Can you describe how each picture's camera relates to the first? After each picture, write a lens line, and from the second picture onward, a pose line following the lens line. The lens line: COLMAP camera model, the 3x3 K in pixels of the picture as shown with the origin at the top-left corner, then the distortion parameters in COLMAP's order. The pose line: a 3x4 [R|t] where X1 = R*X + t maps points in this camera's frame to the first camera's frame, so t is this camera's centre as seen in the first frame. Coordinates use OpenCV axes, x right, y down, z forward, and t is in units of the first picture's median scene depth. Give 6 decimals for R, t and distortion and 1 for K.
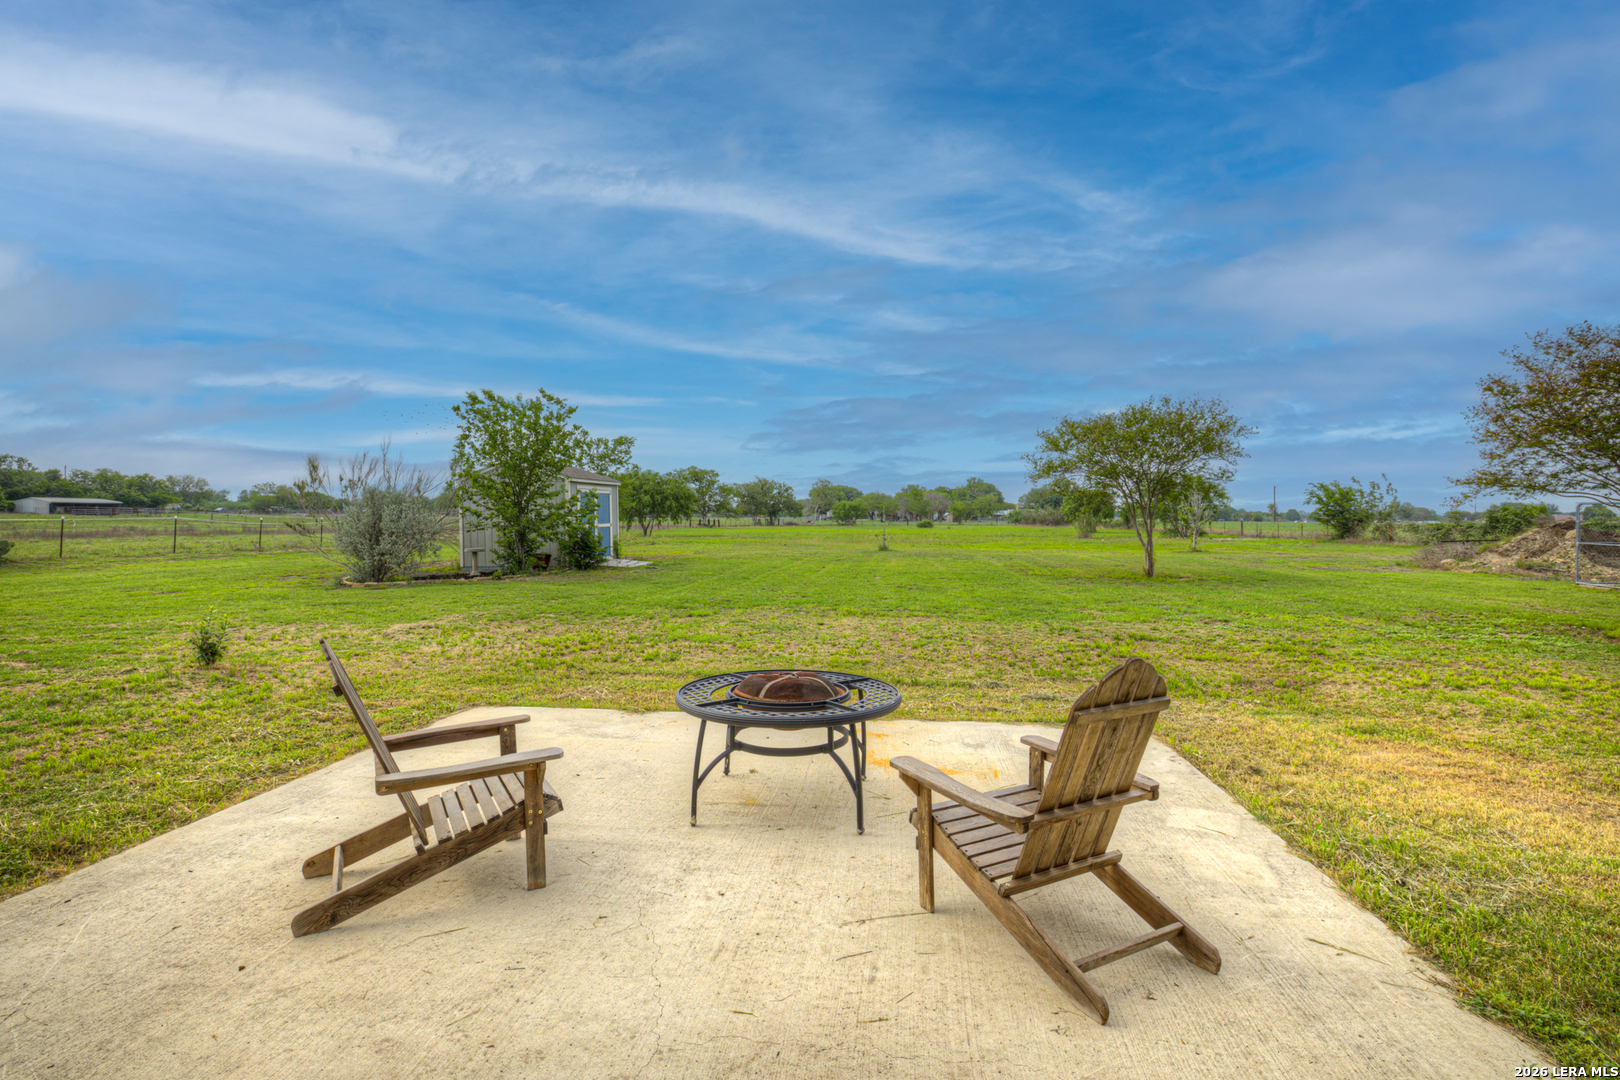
lens RADIAL K [[772.5, 0, 811.2], [0, 772.5, 530.0], [0, 0, 1]] dist [0.000539, 0.000978]
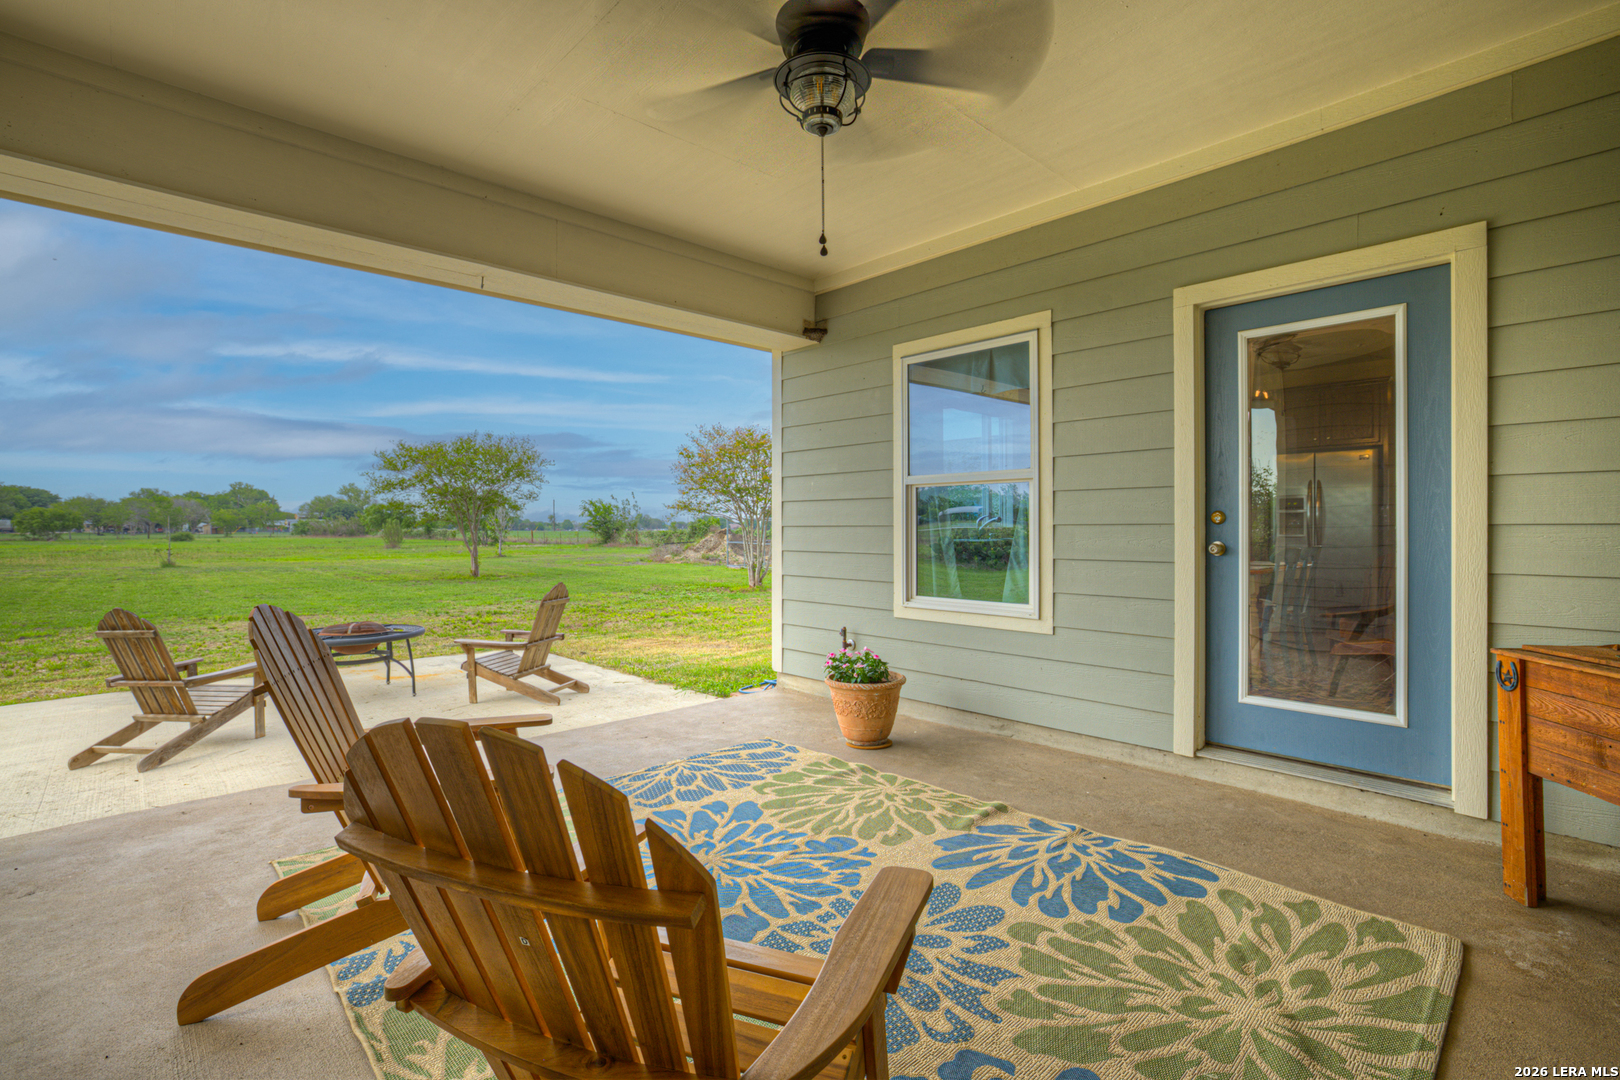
lens RADIAL K [[772.5, 0, 811.2], [0, 772.5, 530.0], [0, 0, 1]] dist [0.000539, 0.000978]
pose [[0.648007, -0.007692, 0.761596, -0.123008], [0.017078, 0.999844, -0.004432, 0.000606], [-0.761443, 0.015879, 0.648037, -0.164610]]
